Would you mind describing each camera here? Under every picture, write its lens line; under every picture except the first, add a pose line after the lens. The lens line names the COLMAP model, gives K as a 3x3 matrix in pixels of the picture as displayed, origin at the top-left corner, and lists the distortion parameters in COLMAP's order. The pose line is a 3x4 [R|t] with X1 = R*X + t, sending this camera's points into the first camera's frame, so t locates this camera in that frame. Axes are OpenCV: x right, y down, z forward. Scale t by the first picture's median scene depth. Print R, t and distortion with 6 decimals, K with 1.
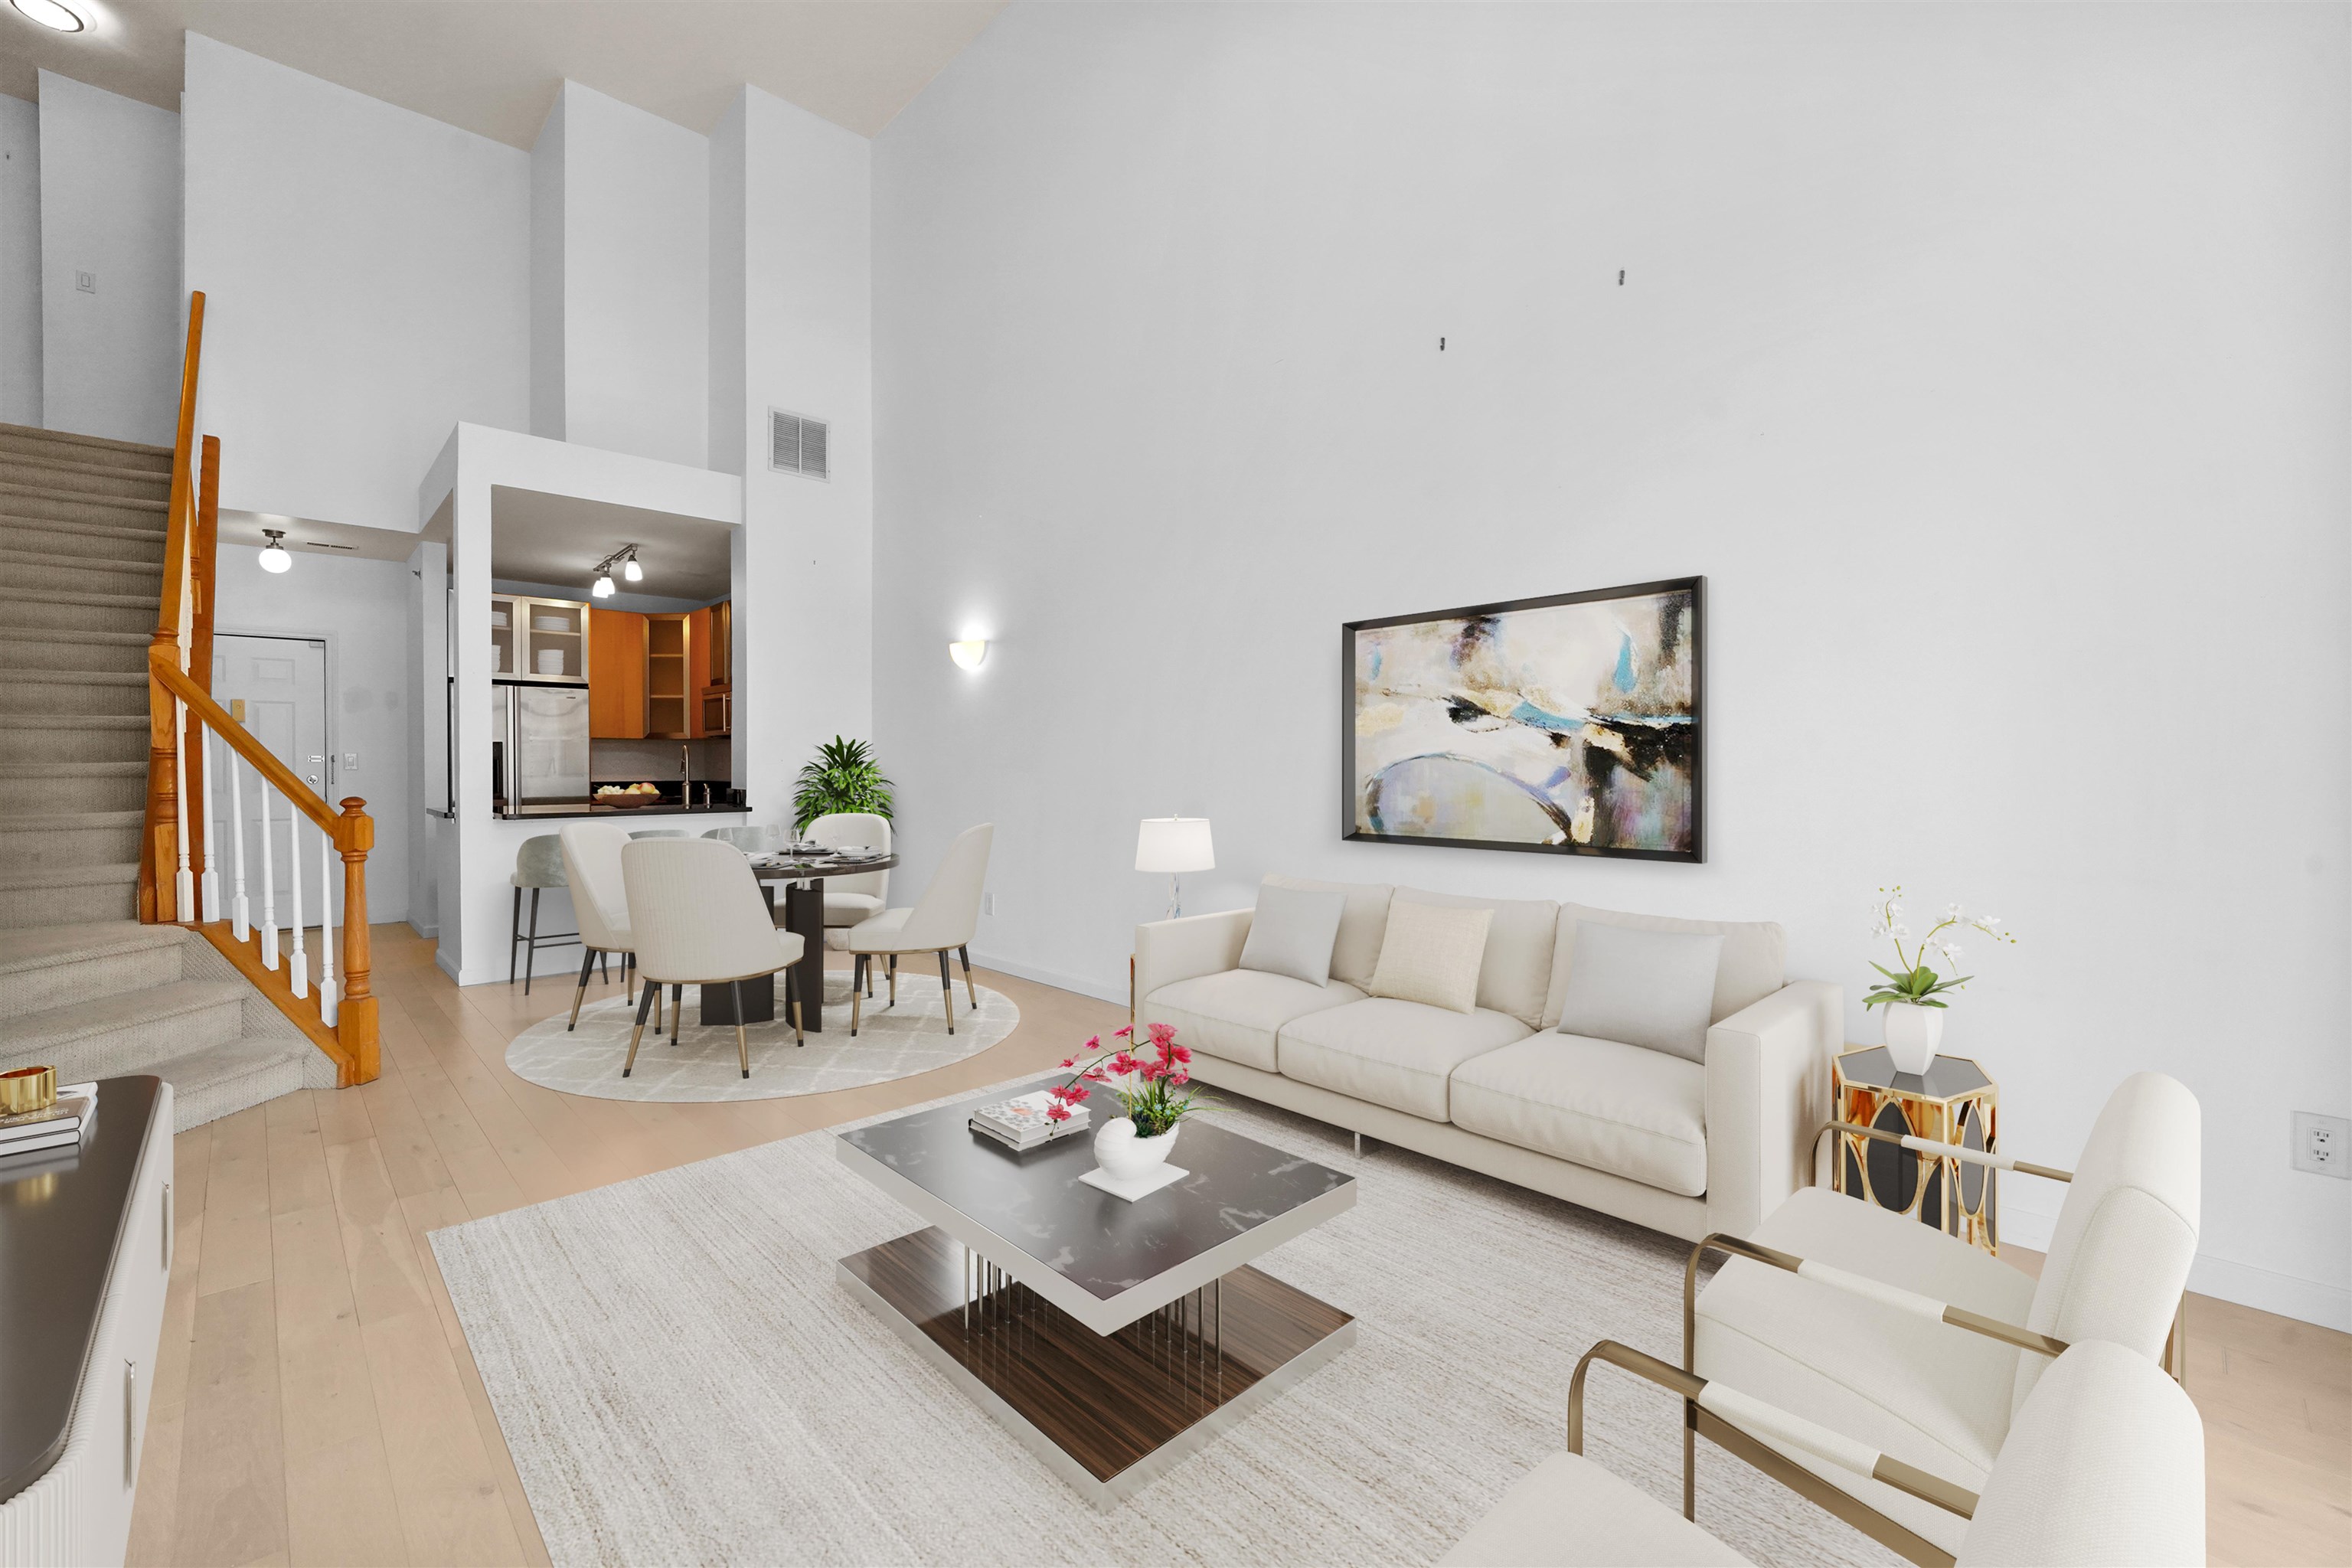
lens RADIAL K [[983.8, 0, 1184.0], [0, 983.8, 778.8], [0, 0, 1]] dist [-0.013085, -0.000378]
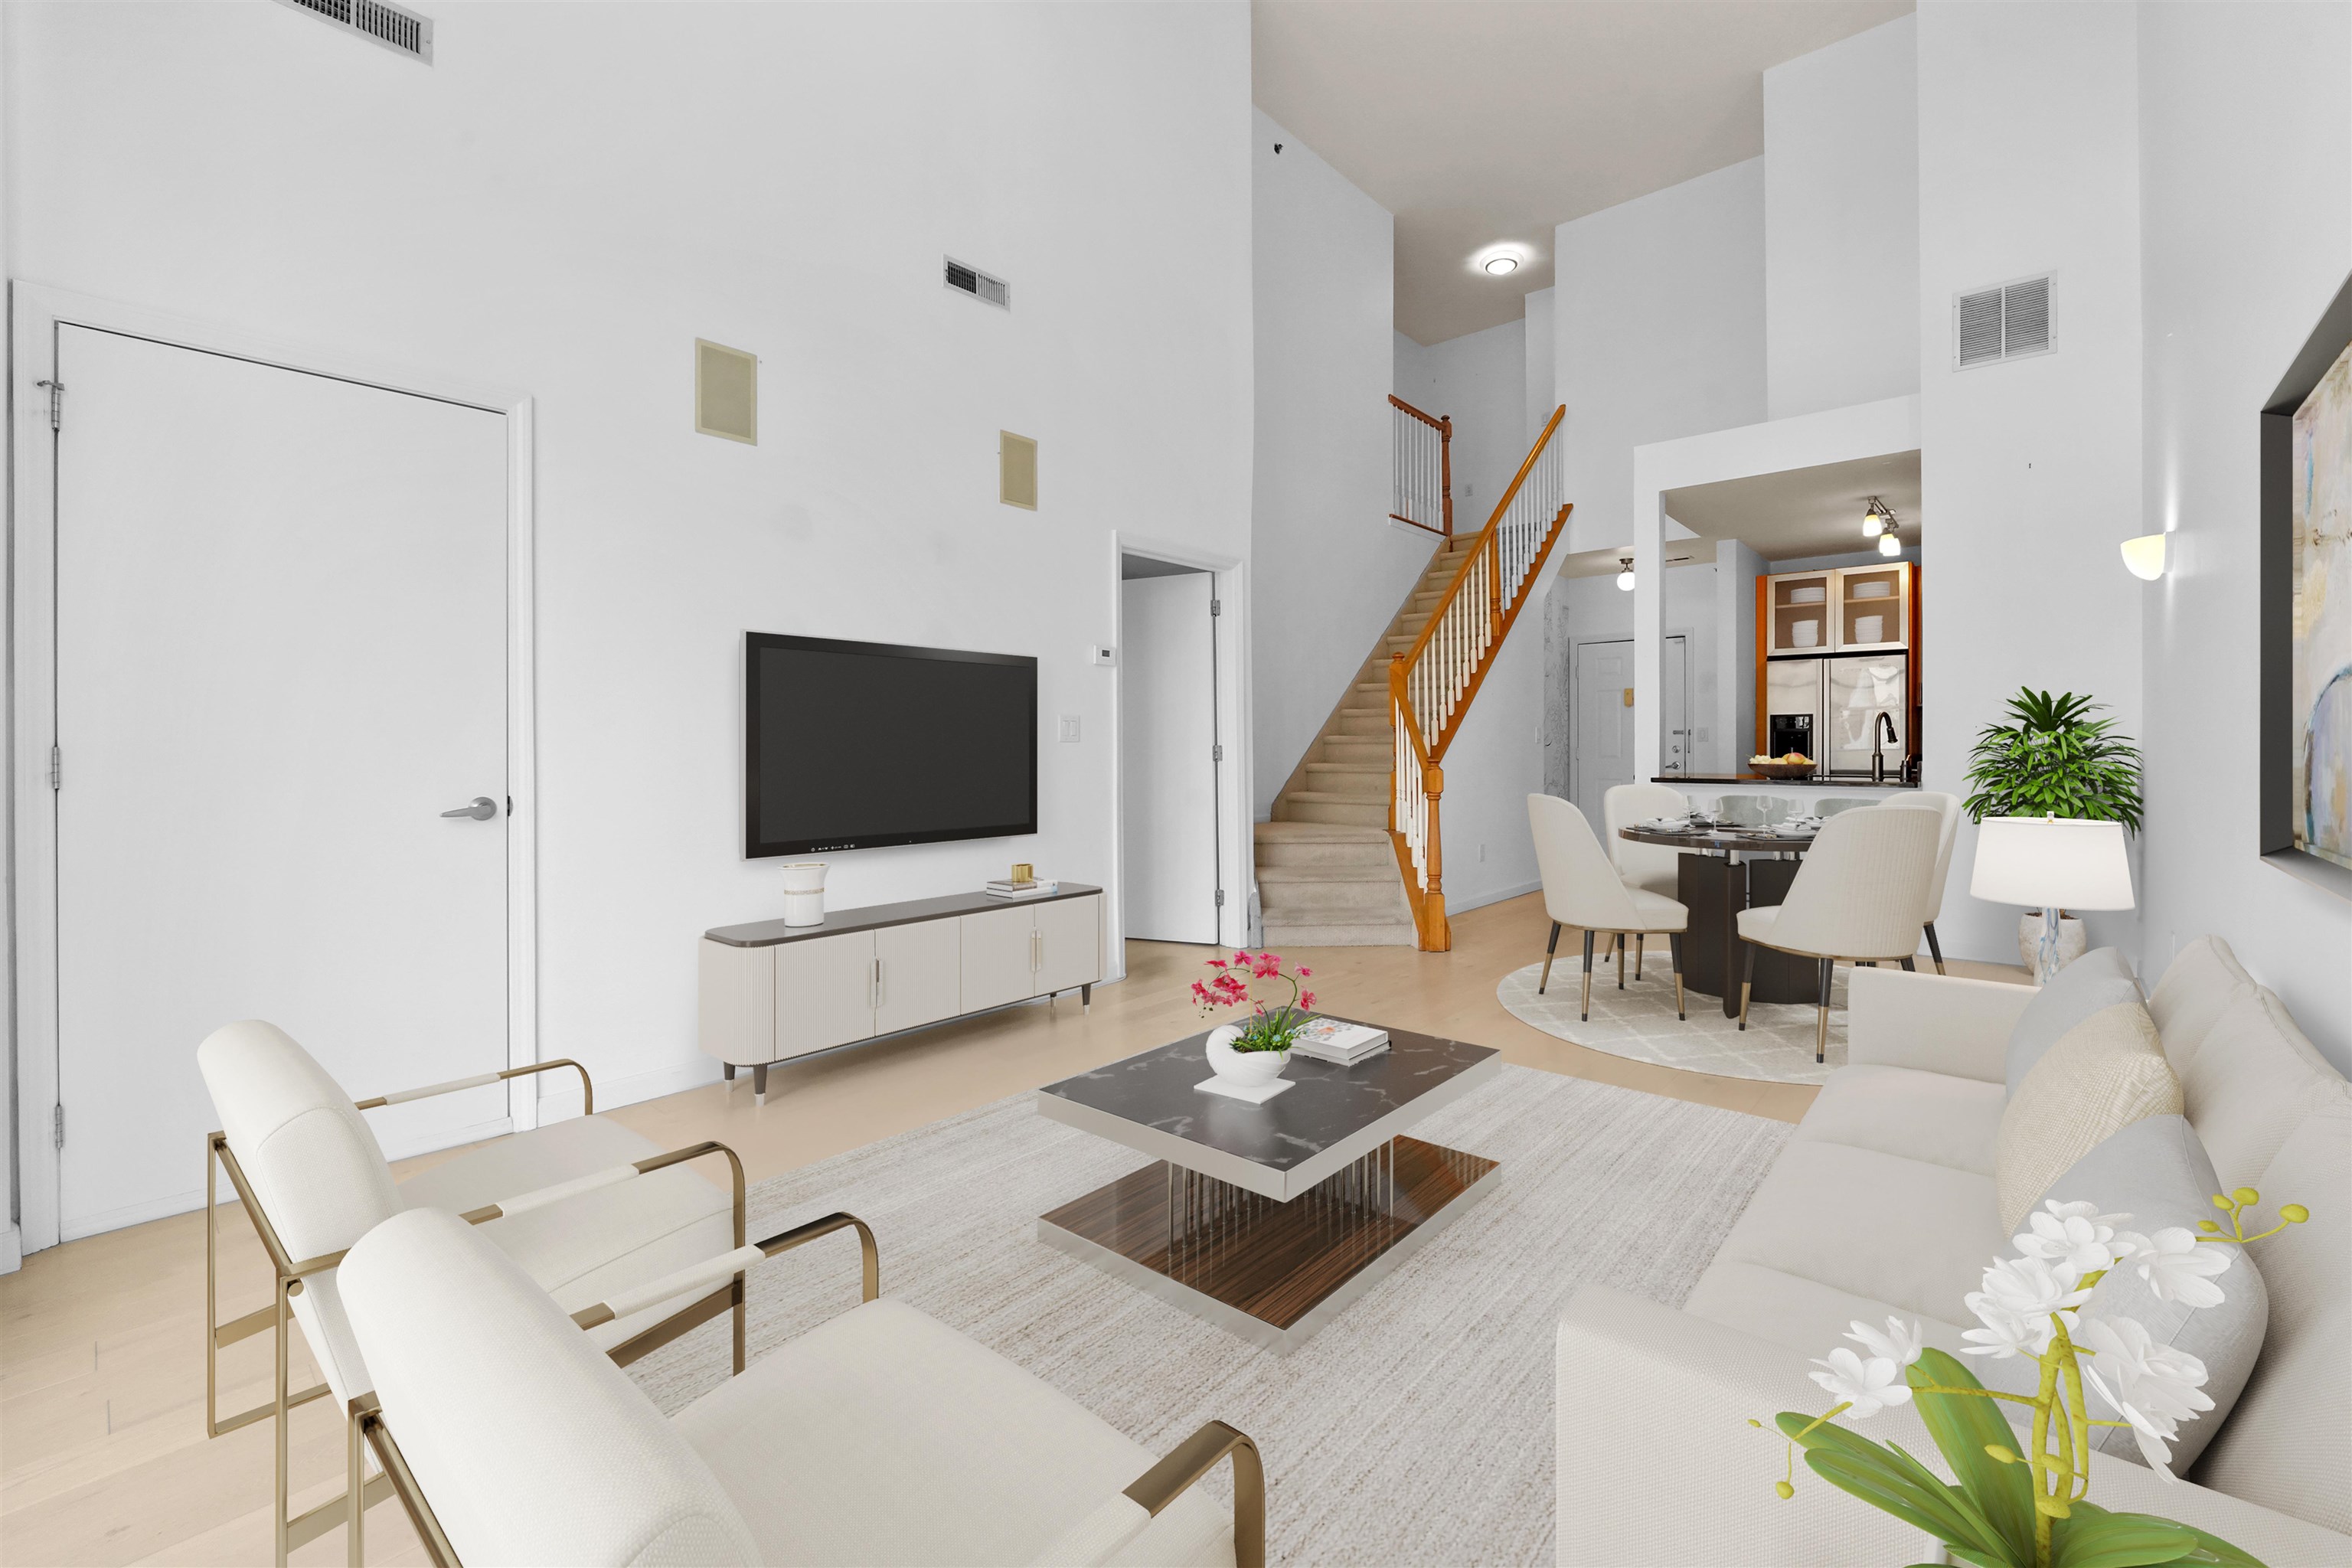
lens RADIAL K [[983.8, 0, 1141.0], [0, 983.8, 744.8], [0, 0, 1]] dist [-0.013085, -0.000378]
pose [[0.077374, -0.006403, -0.996982, 0.627849], [-0.011182, 0.999911, -0.007289, 0.022896], [0.996939, 0.011712, 0.077295, 0.488186]]
